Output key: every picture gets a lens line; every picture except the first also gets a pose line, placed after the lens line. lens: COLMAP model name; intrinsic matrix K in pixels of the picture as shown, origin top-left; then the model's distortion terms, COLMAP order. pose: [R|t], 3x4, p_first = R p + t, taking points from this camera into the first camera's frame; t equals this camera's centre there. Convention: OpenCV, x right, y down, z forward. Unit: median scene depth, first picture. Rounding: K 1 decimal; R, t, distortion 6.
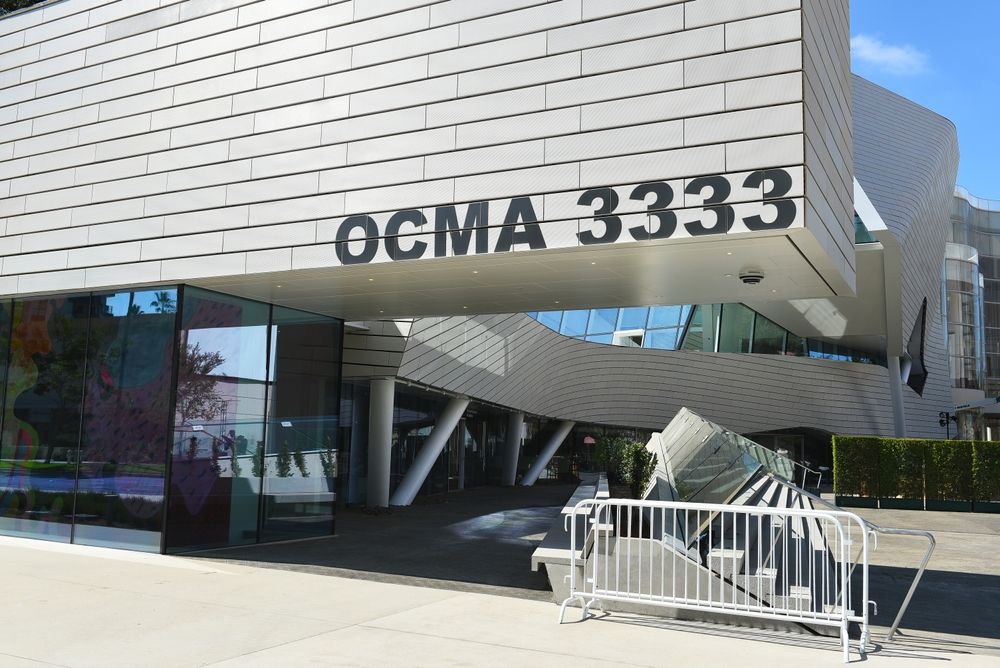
lens RADIAL K [[880.3, 0, 500.0], [0, 880.3, 334.0], [0, 0, 1]] dist [-0.009615, -0.002611]
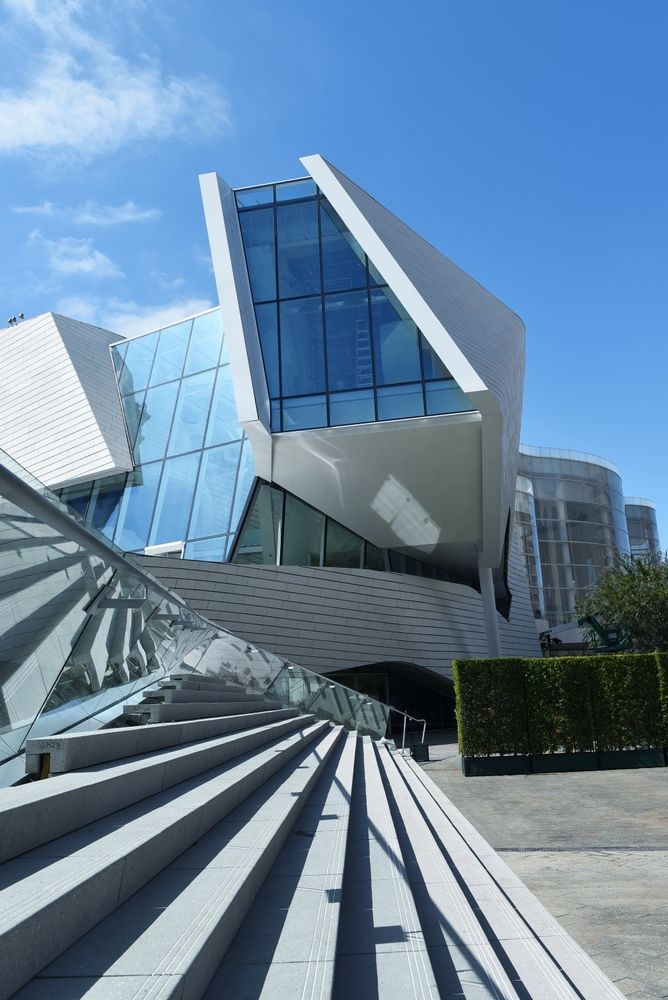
lens RADIAL K [[880.3, 0, 334.0], [0, 880.3, 500.0], [0, 0, 1]] dist [-0.009615, -0.002611]
pose [[0.957105, -0.005499, 0.289688, 0.072139], [0.034311, 0.994936, -0.094474, 0.036328], [-0.287702, 0.100361, 0.952447, 0.257643]]
